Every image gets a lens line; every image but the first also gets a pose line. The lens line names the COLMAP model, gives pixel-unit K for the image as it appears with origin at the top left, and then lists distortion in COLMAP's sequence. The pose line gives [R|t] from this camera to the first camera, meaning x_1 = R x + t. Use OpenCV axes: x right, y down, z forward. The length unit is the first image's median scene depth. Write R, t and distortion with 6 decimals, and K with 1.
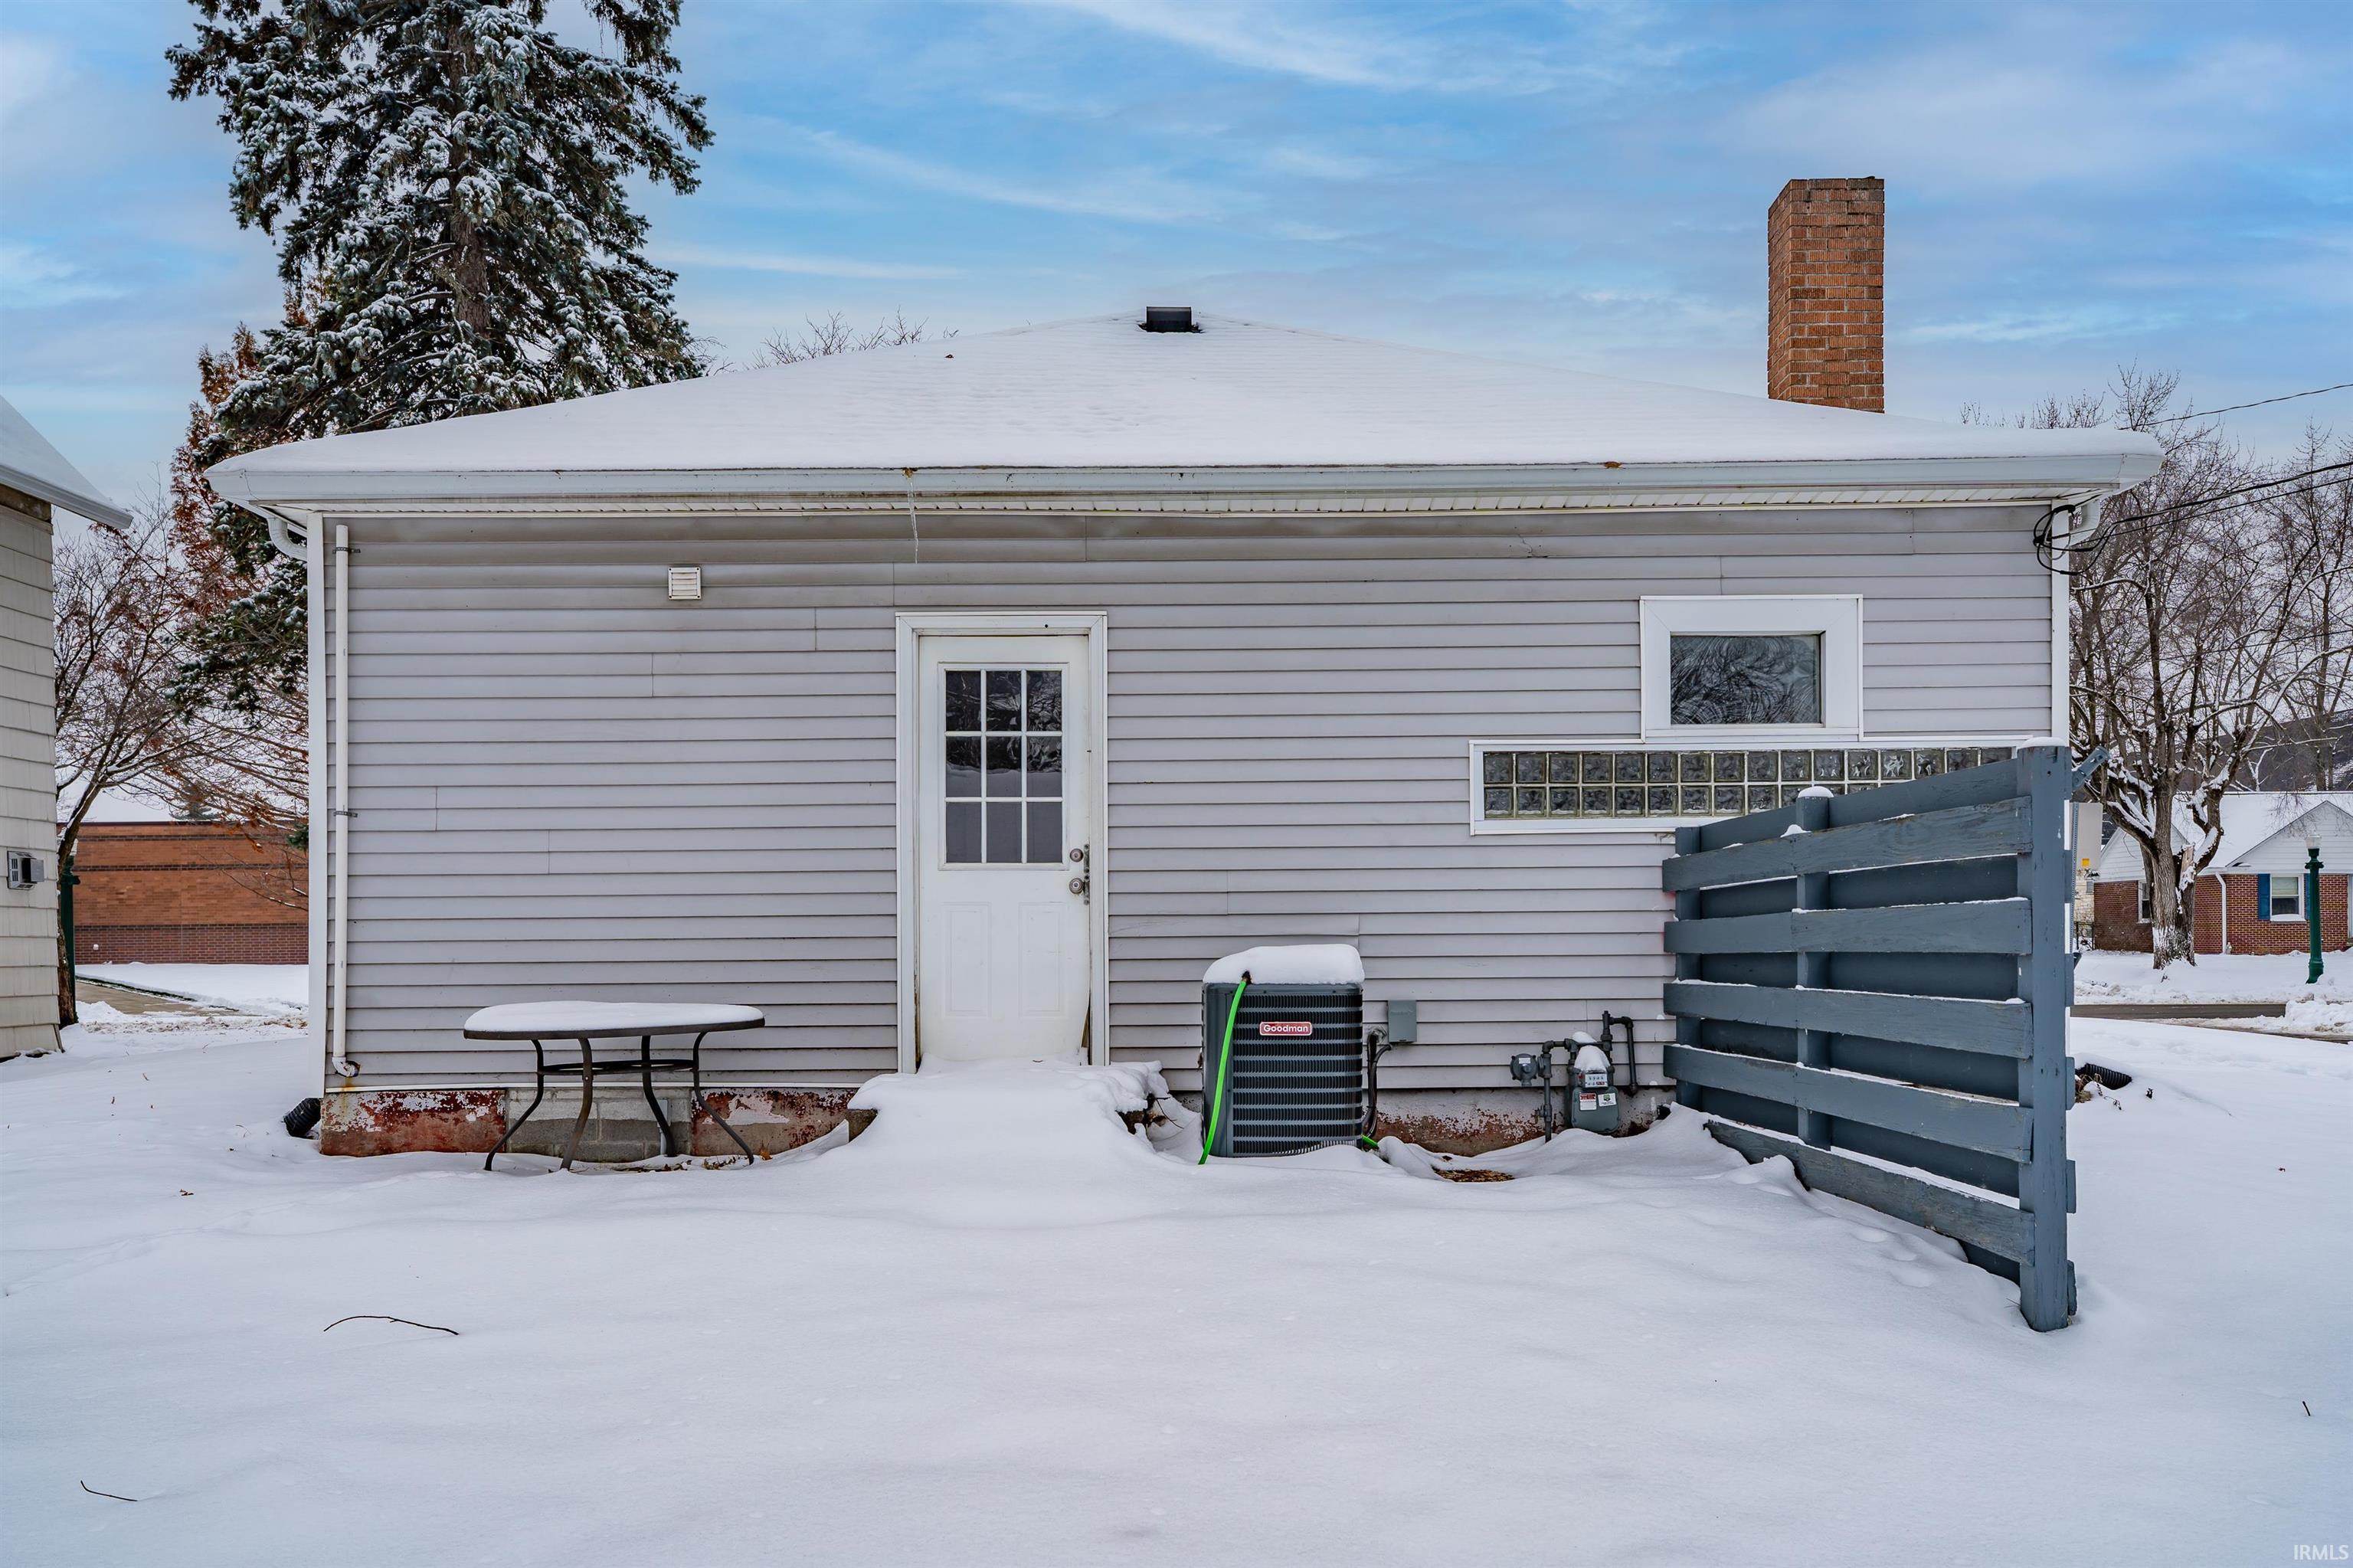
lens RADIAL K [[1941.7, 0, 1263.0], [0, 1941.7, 979.4], [0, 0, 1]] dist [-0.000652, 0.014833]
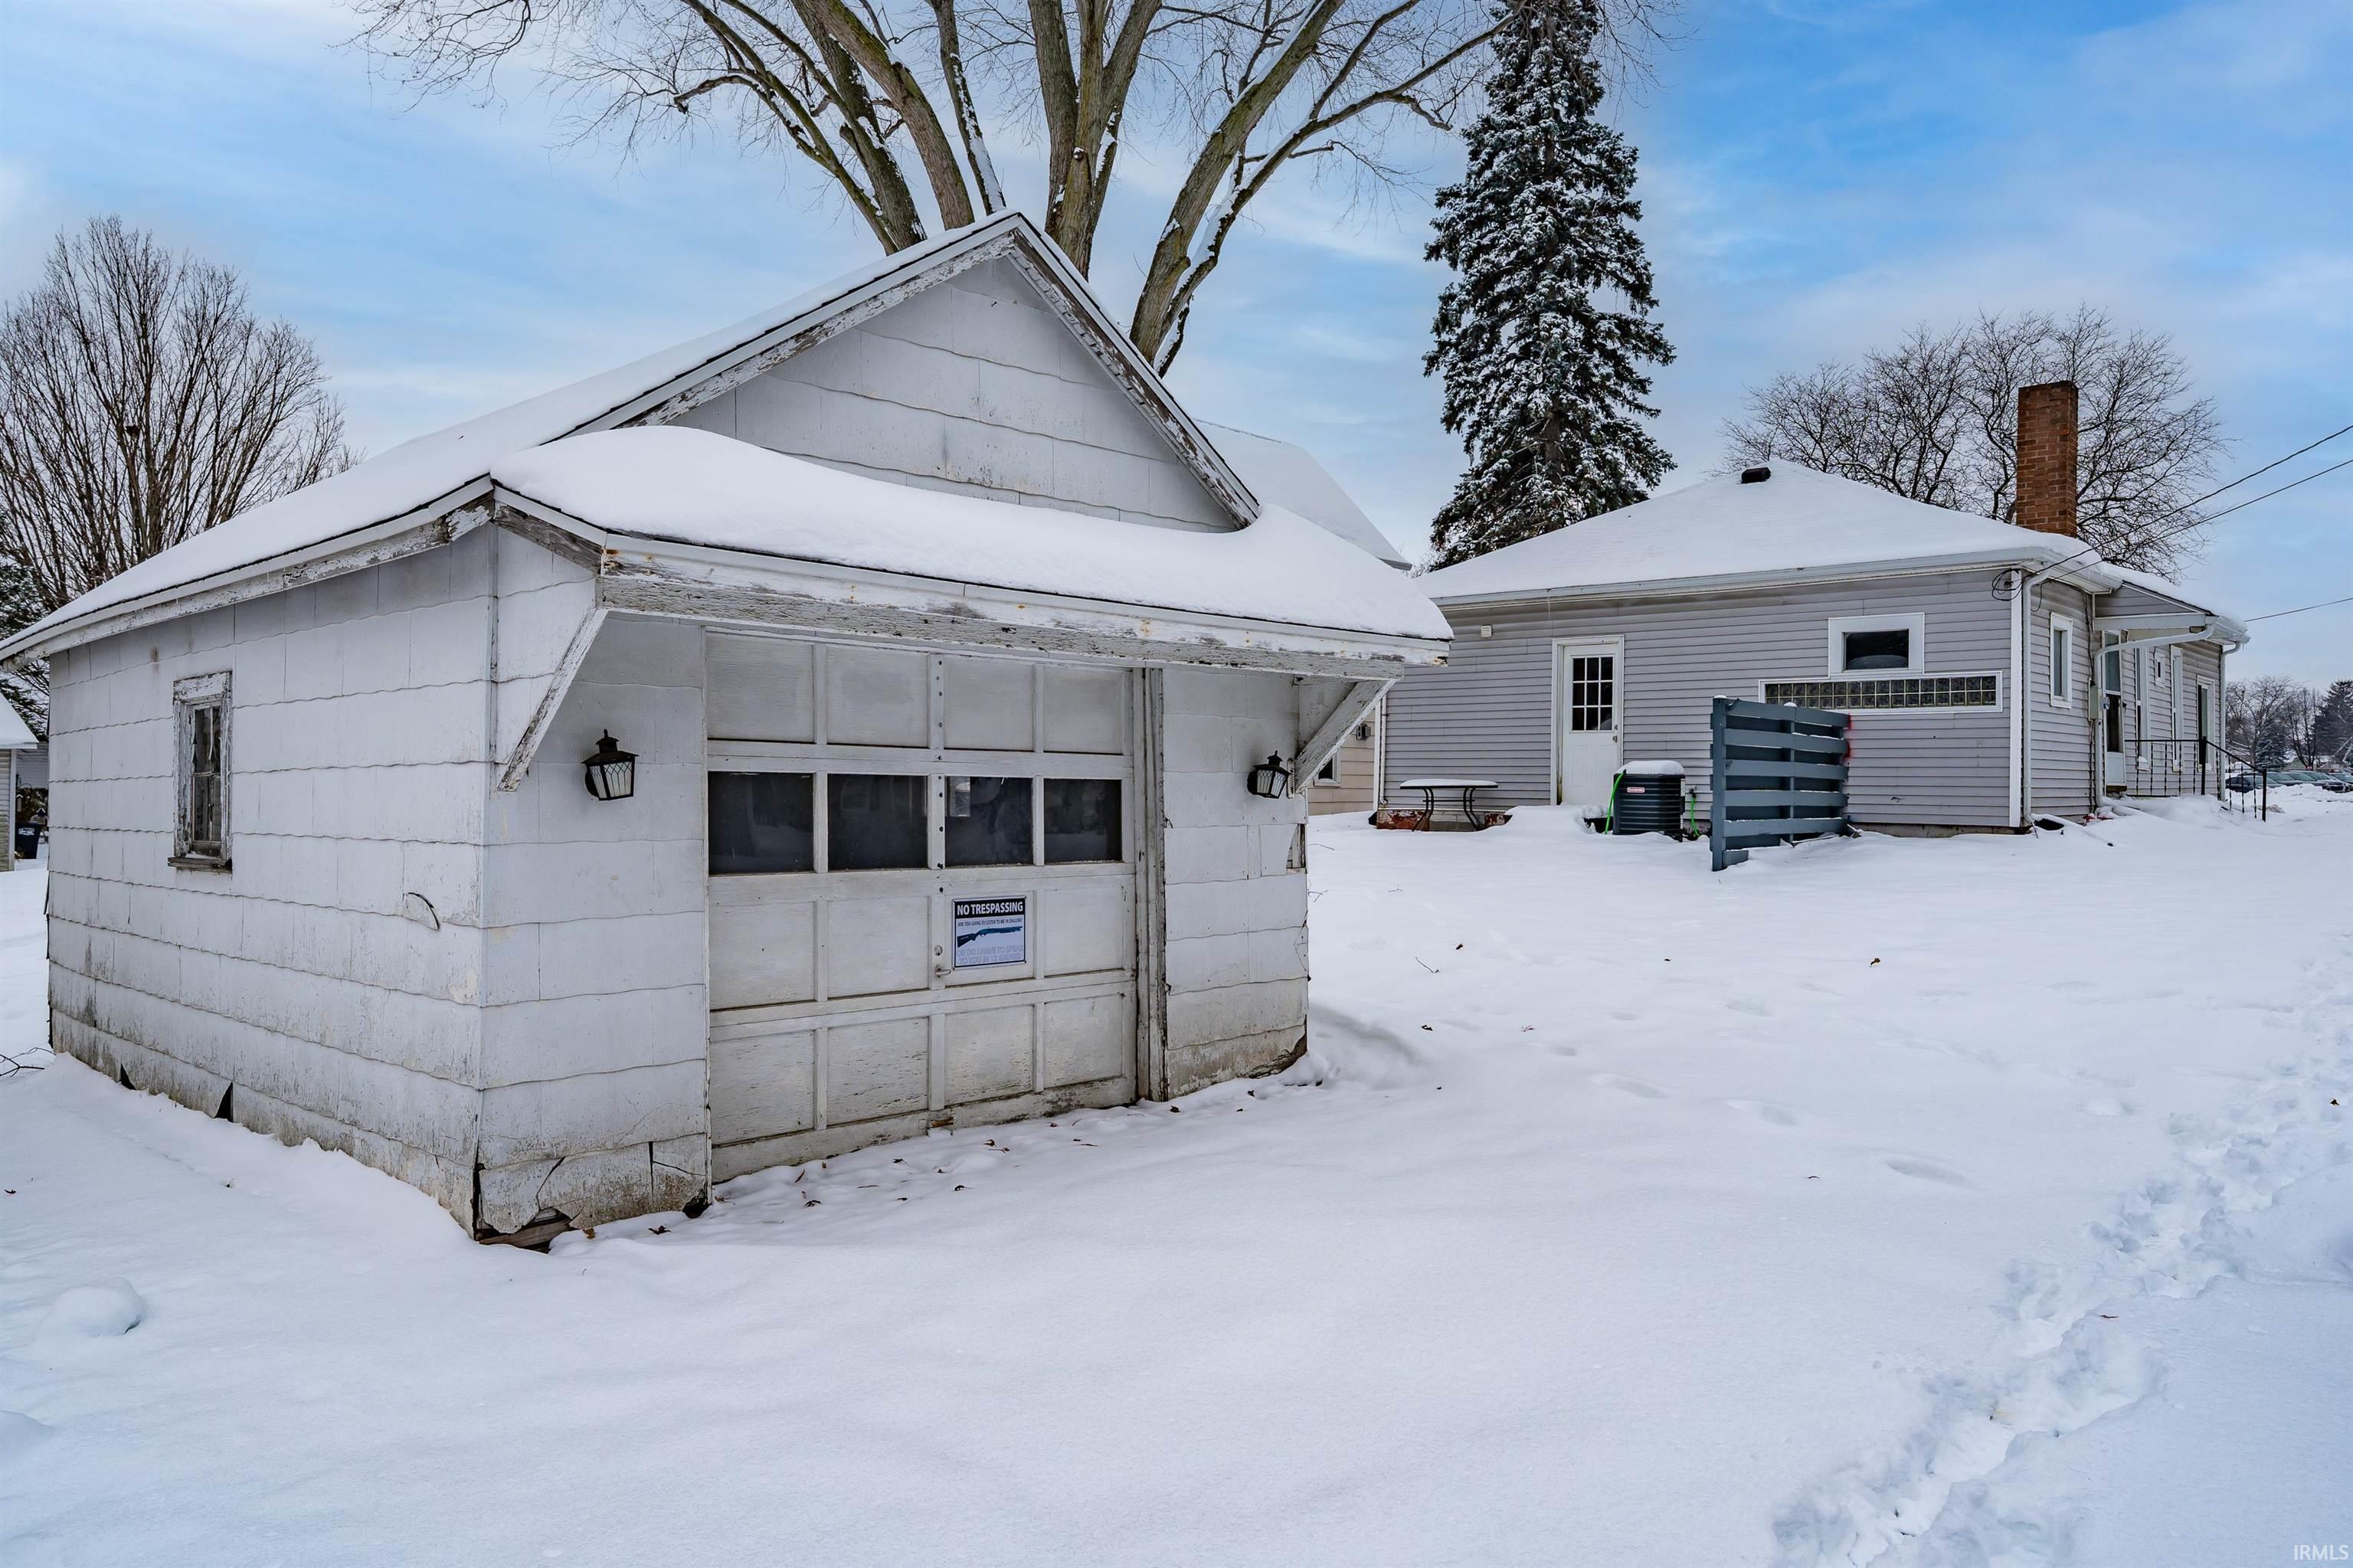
lens RADIAL K [[1563.0, 0, 1176.5], [0, 1563.0, 784.0], [0, 0, 1]] dist [-0.025405, -0.001809]
pose [[0.729207, 0.016768, -0.684088, 0.917479], [-0.027743, 0.999602, -0.005070, 0.039918], [0.683731, 0.022676, 0.729382, -0.941411]]
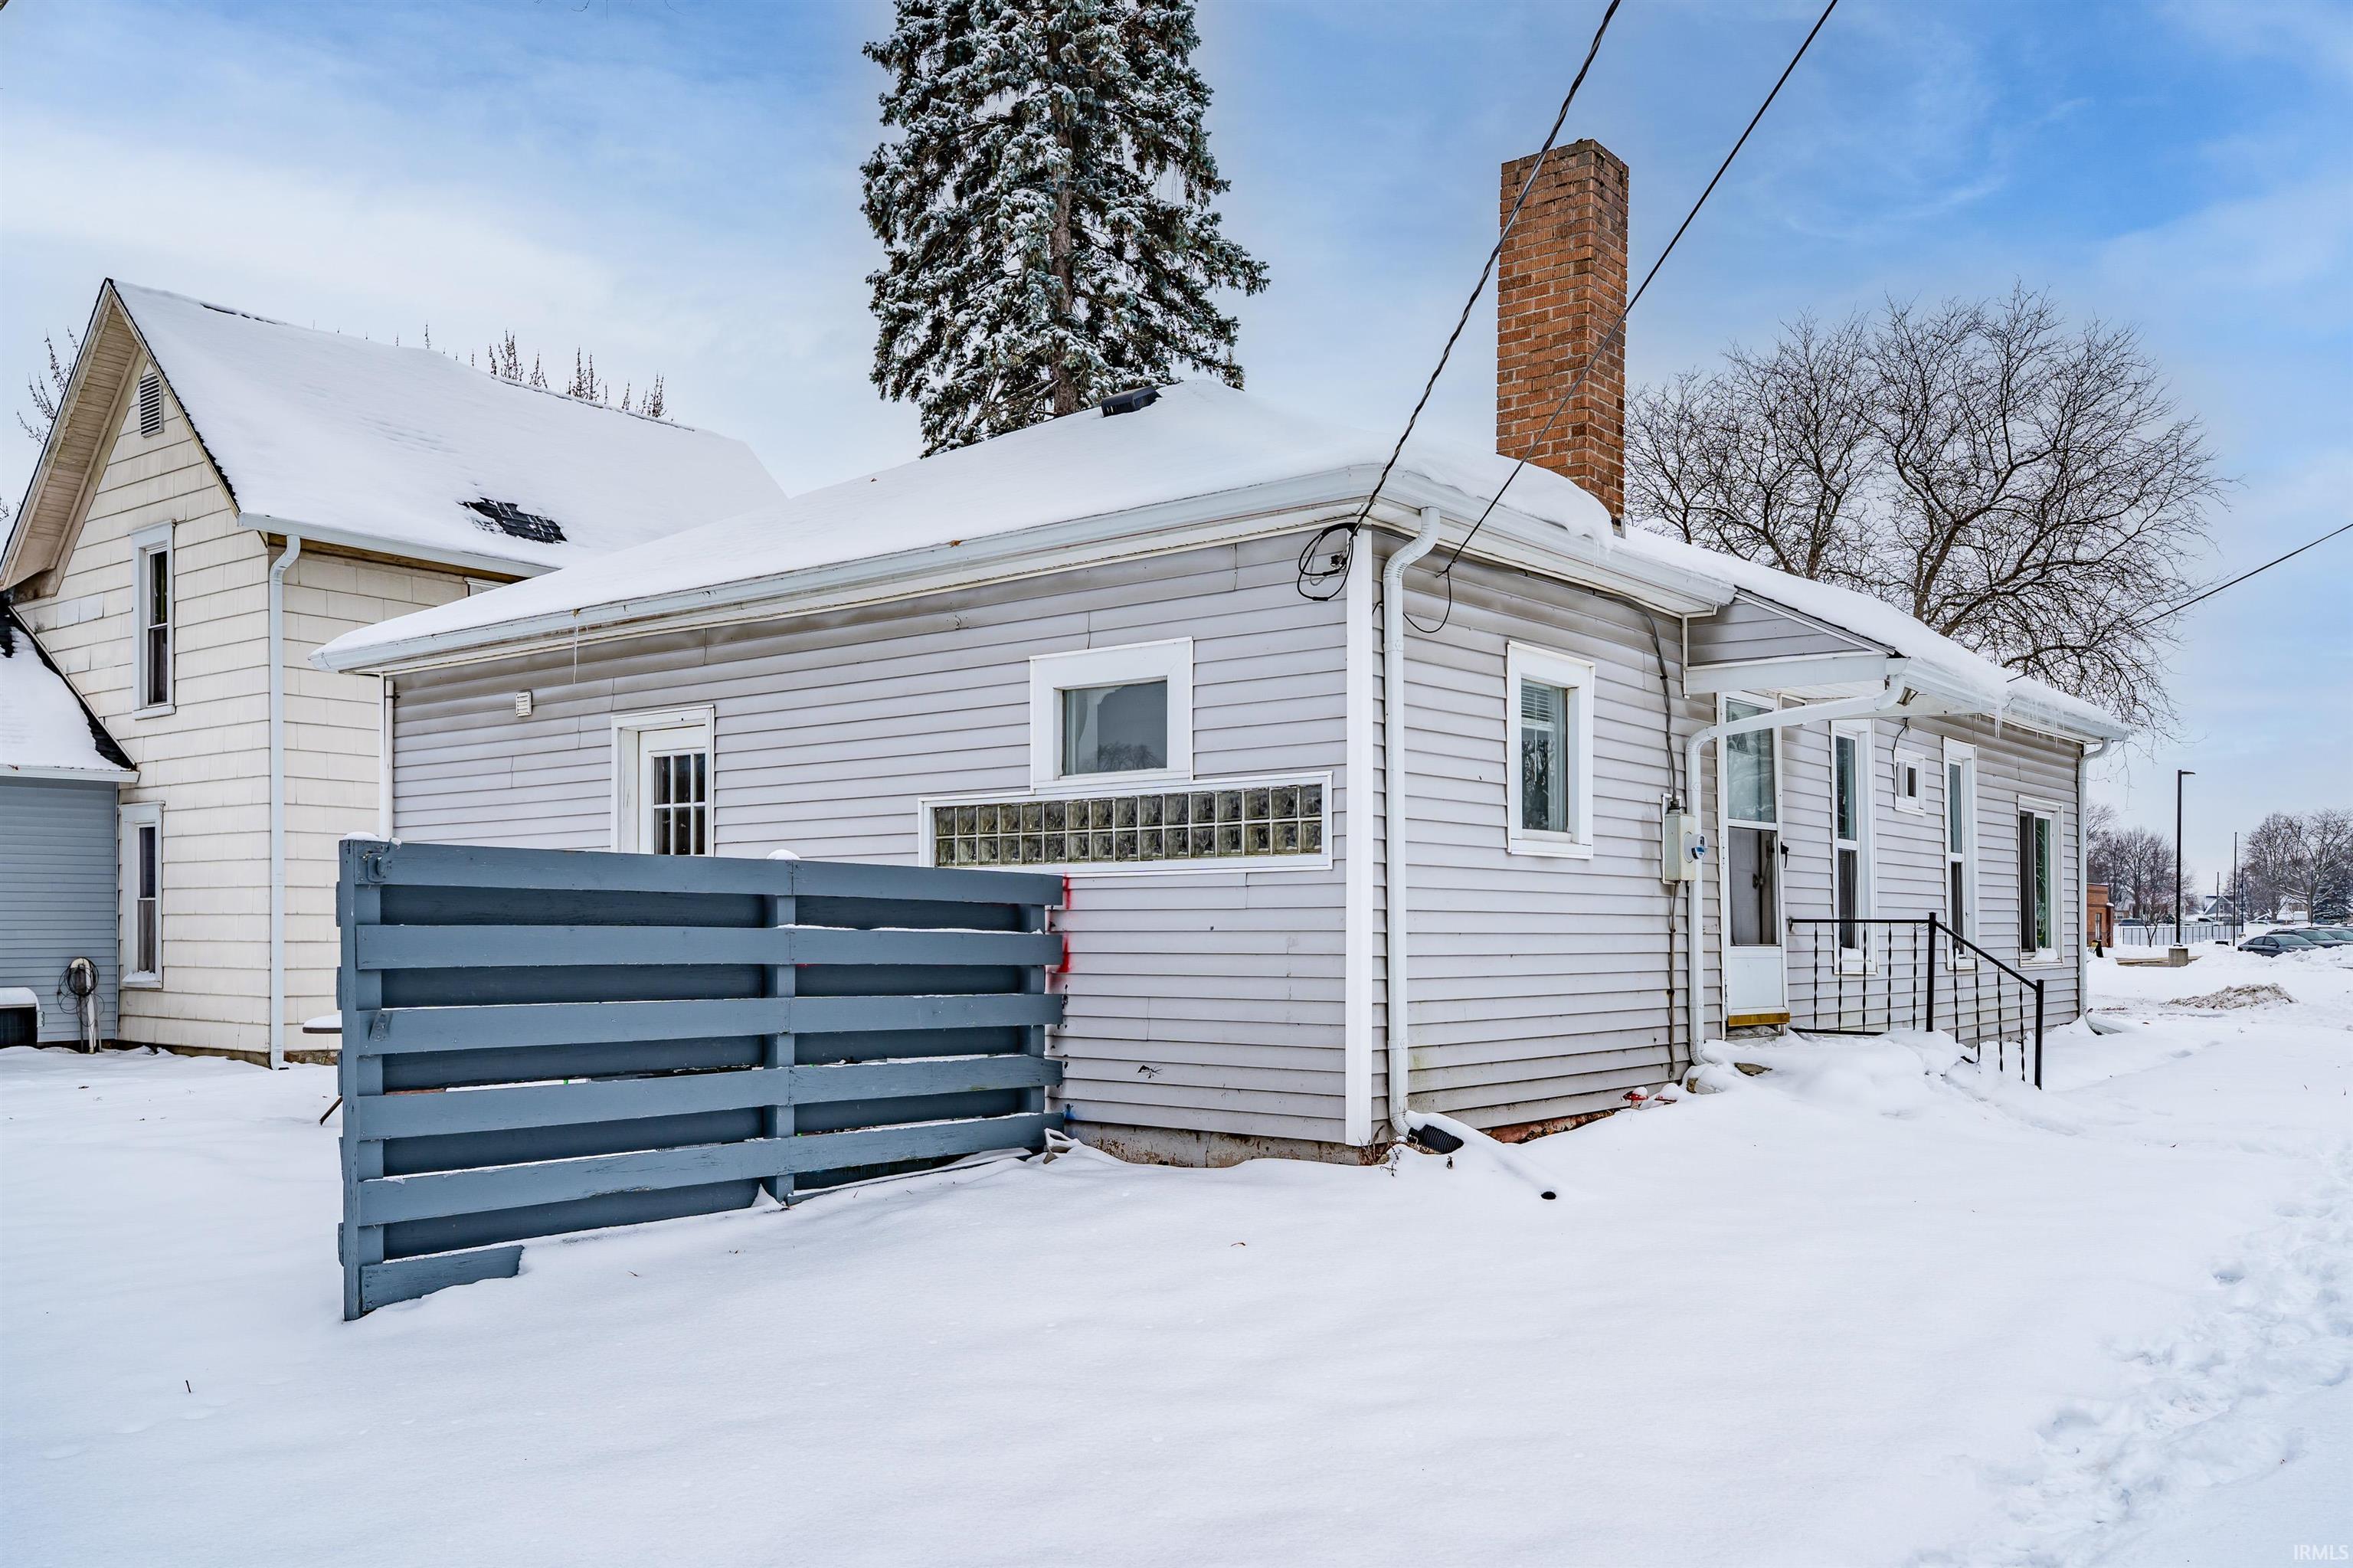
lens RADIAL K [[1937.7, 0, 1192.3], [0, 1937.7, 970.9], [0, 0, 1]] dist [-0.000016, -0.000953]
pose [[0.784560, 0.018419, -0.619779, 0.914067], [-0.019386, 0.999799, 0.005172, -0.032656], [0.619749, 0.007957, 0.784759, 0.224129]]
